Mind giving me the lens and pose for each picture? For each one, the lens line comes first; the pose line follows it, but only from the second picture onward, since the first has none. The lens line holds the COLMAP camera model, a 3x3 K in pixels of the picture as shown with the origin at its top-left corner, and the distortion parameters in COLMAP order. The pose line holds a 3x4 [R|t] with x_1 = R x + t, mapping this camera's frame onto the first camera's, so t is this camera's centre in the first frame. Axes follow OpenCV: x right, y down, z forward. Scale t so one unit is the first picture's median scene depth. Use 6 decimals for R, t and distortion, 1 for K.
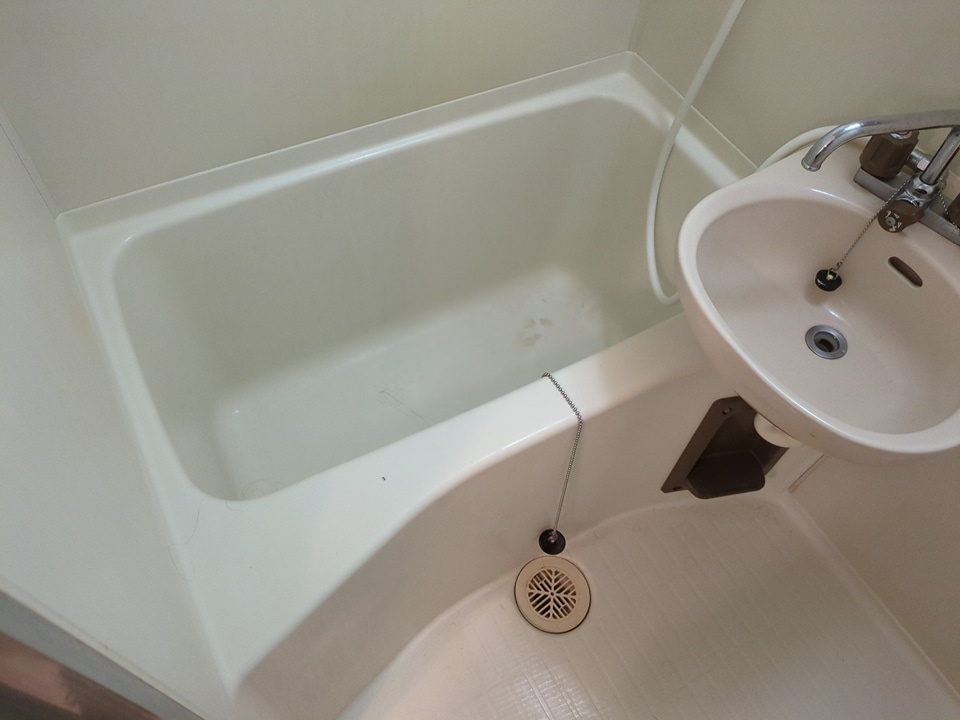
lens RADIAL K [[719.7, 0, 476.1], [0, 719.7, 353.4], [0, 0, 1]] dist [0.012685, -0.012135]
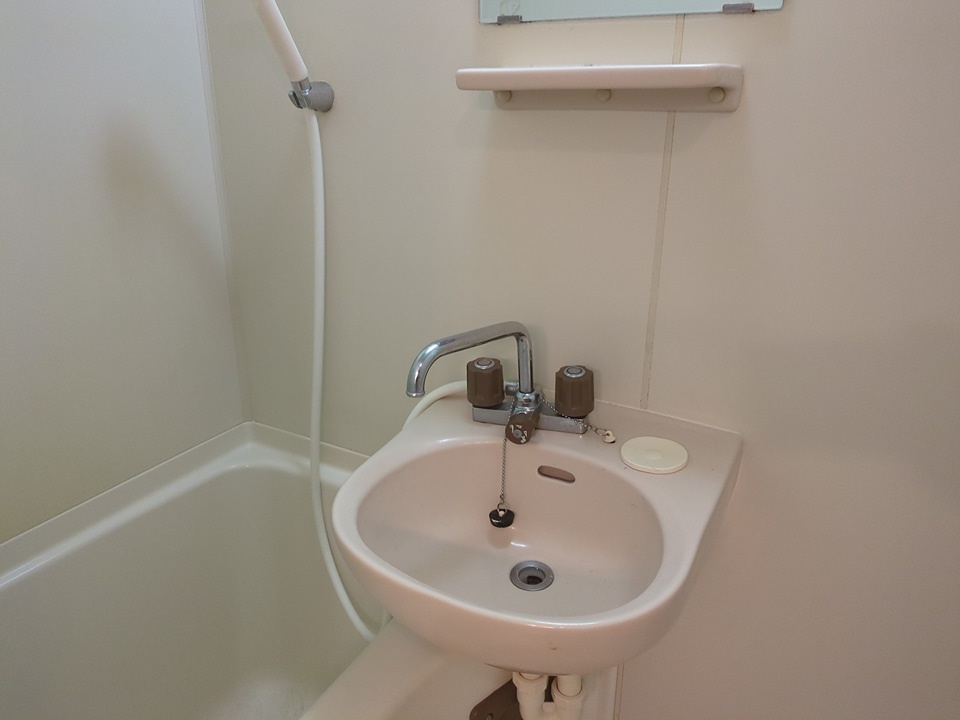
lens RADIAL K [[719.7, 0, 478.8], [0, 719.7, 355.9], [0, 0, 1]] dist [0.012685, -0.012135]
pose [[0.856191, -0.239432, 0.457831, 0.067529], [0.458635, 0.760226, -0.460120, 0.153174], [-0.237887, 0.603928, 0.760711, 0.134446]]
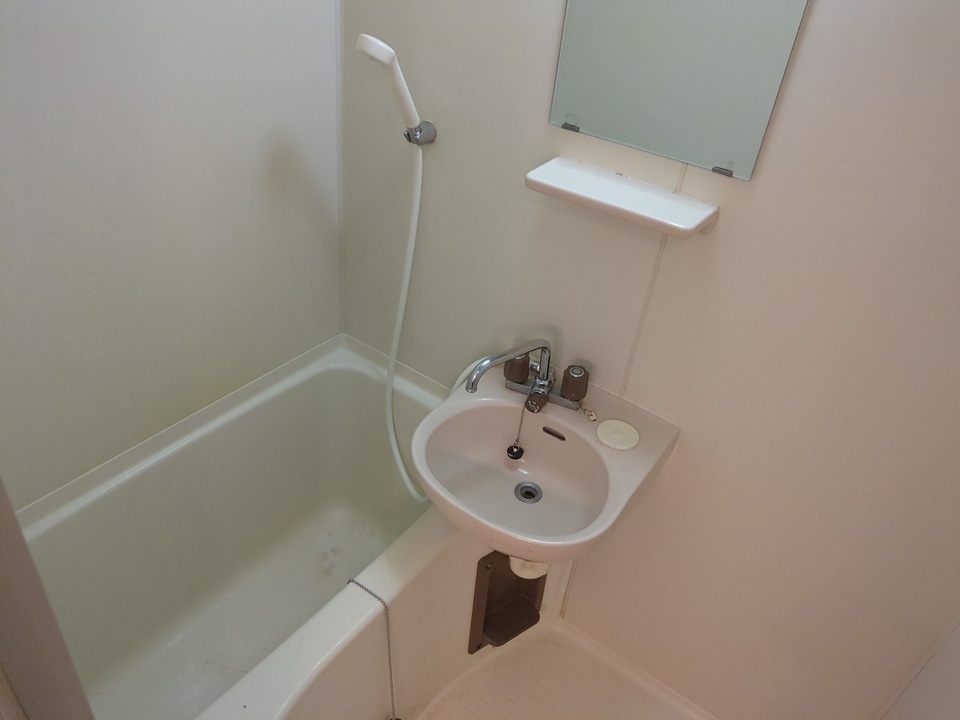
lens RADIAL K [[719.7, 0, 472.7], [0, 719.7, 356.1], [0, 0, 1]] dist [0.012685, -0.012135]
pose [[0.909162, -0.228526, 0.348138, -0.061279], [0.326460, 0.910132, -0.255116, 0.064476], [-0.258551, 0.345595, 0.902062, -0.366194]]
